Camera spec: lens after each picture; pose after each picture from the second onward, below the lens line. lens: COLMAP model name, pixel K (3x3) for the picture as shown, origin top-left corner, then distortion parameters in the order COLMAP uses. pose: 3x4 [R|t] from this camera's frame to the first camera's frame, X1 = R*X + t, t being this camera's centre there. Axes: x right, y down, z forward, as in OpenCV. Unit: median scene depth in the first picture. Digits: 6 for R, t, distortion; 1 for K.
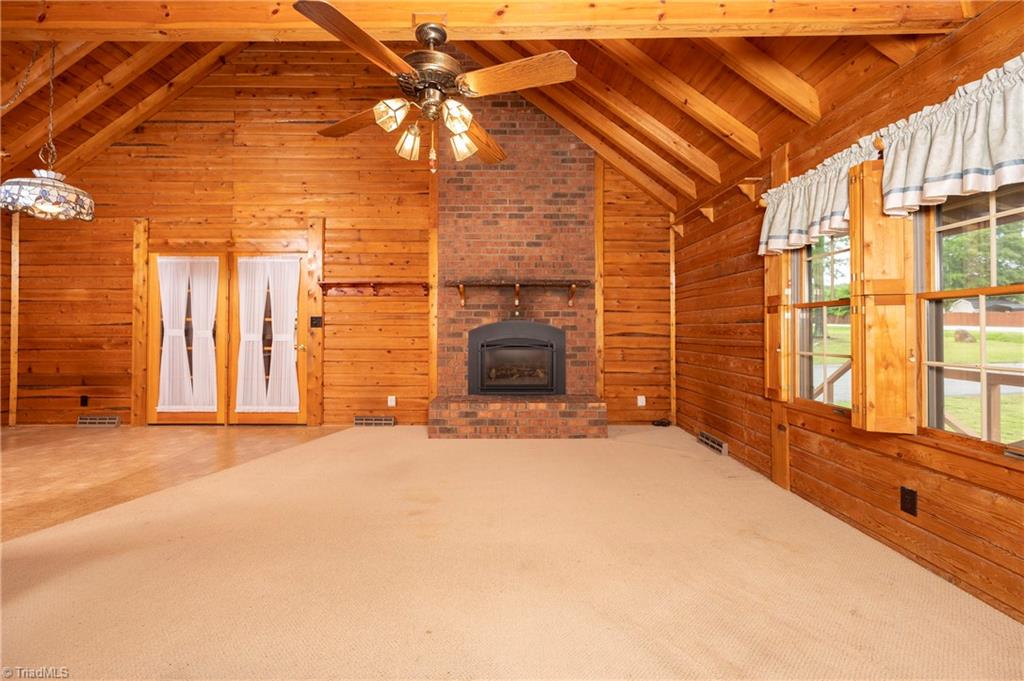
lens RADIAL K [[384.1, 0, 509.6], [0, 384.1, 323.6], [0, 0, 1]] dist [-0.000904, -0.000176]
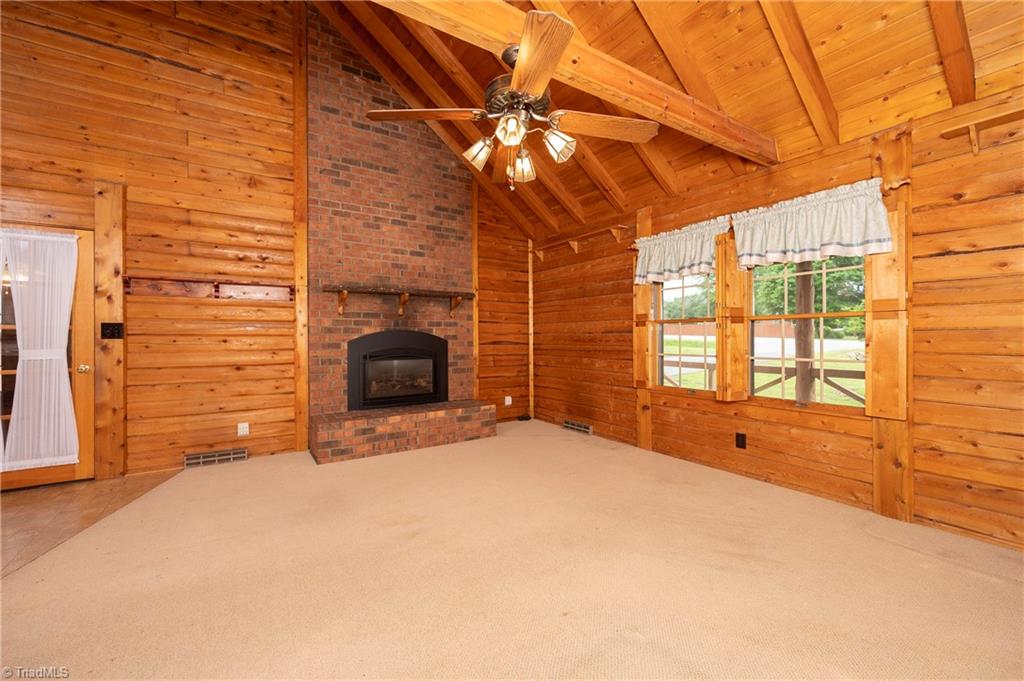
lens RADIAL K [[374.1, 0, 506.8], [0, 374.1, 337.3], [0, 0, 1]] dist [0.000120, -0.000117]
pose [[0.861735, -0.005509, 0.507329, -0.231055], [-0.001366, 0.999912, 0.013178, -0.002695], [-0.507357, -0.012049, 0.861652, 0.041954]]
